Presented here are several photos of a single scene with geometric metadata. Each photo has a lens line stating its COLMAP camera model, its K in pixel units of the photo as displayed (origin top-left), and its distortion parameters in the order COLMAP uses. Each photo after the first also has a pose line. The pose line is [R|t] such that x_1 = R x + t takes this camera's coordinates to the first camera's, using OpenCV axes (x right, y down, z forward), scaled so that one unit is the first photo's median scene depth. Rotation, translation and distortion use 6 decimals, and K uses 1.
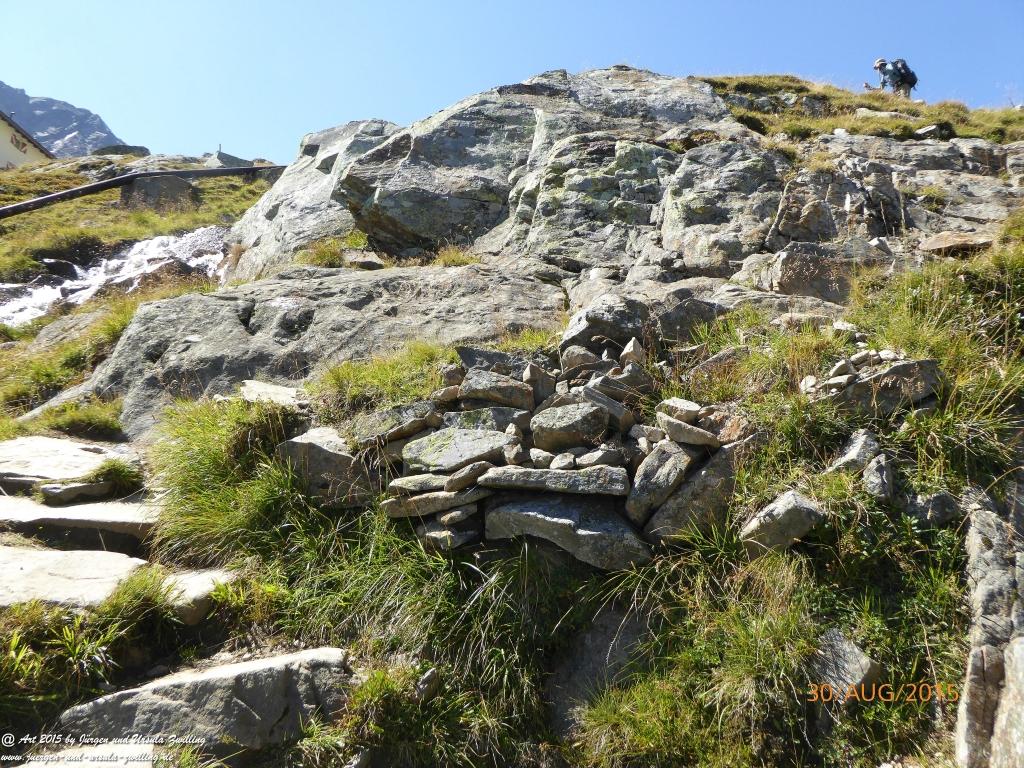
lens RADIAL K [[740.0, 0, 512.0], [0, 740.0, 384.0], [0, 0, 1]] dist [-0.019172, 0.006829]
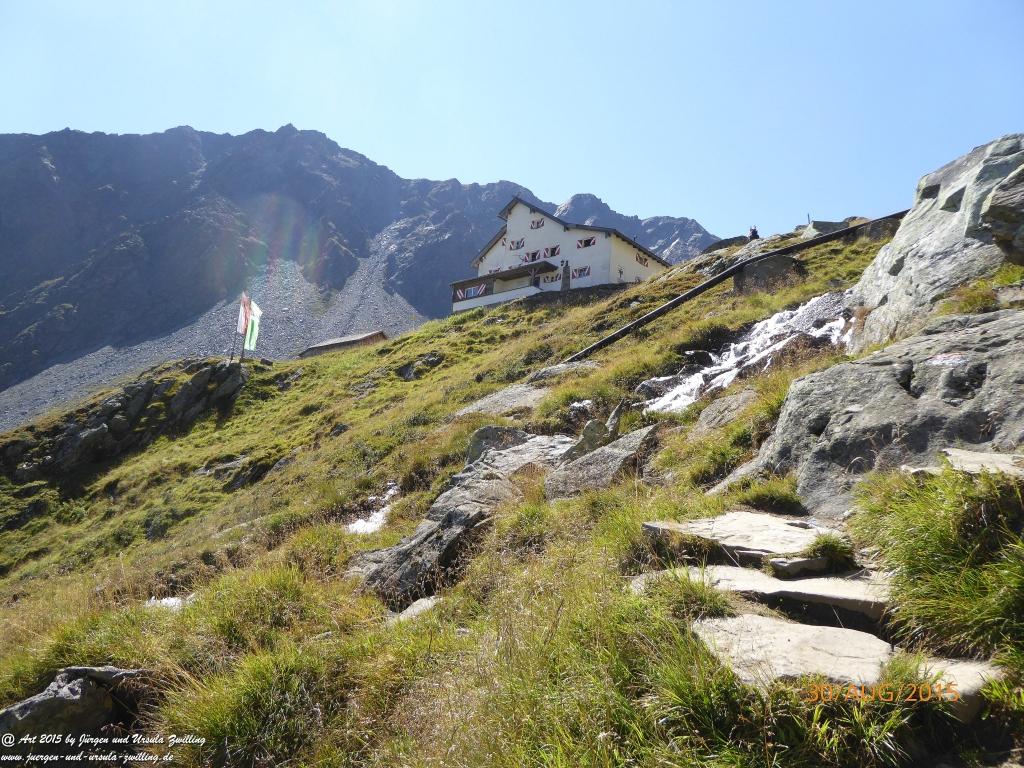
lens RADIAL K [[740.0, 0, 512.0], [0, 740.0, 384.0], [0, 0, 1]] dist [-0.019172, 0.006829]
pose [[0.709905, -0.122528, -0.693558, -0.044383], [0.060109, 0.991698, -0.113673, -0.006267], [0.701728, 0.039008, 0.711376, -0.018647]]
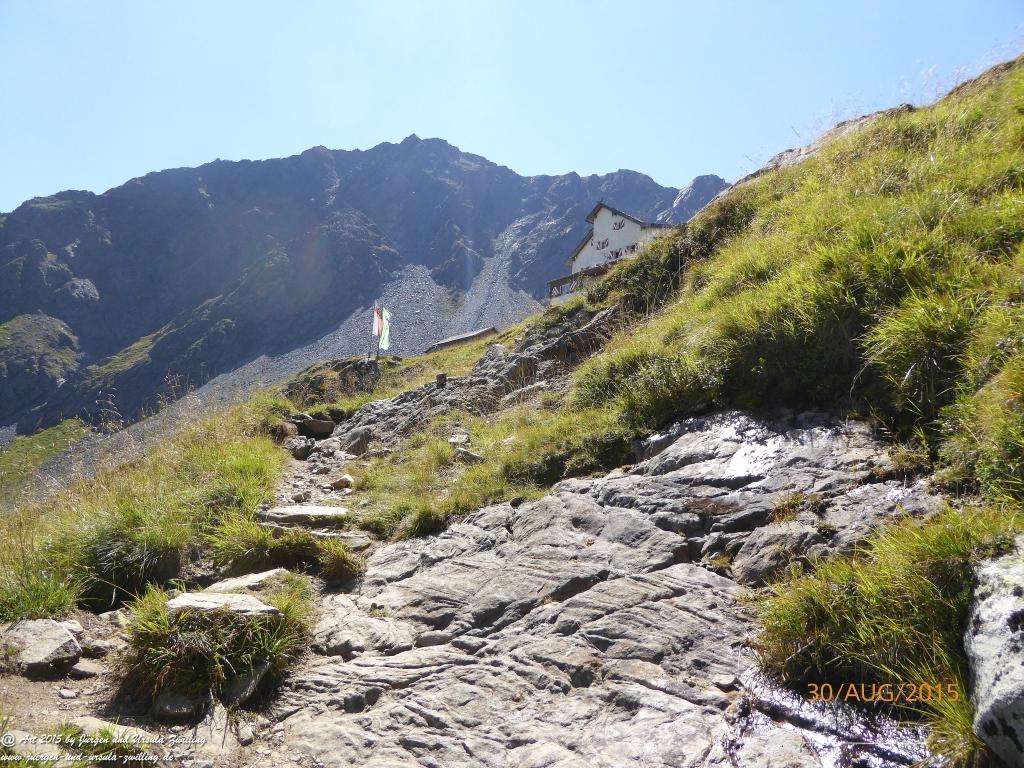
lens RADIAL K [[762.7, 0, 512.0], [0, 762.7, 384.0], [0, 0, 1]] dist [-0.004889, 0.002834]
pose [[0.566060, -0.145758, -0.811376, 1.223586], [0.083492, 0.989320, -0.119476, 0.290294], [0.820125, -0.000113, 0.572184, -0.577667]]
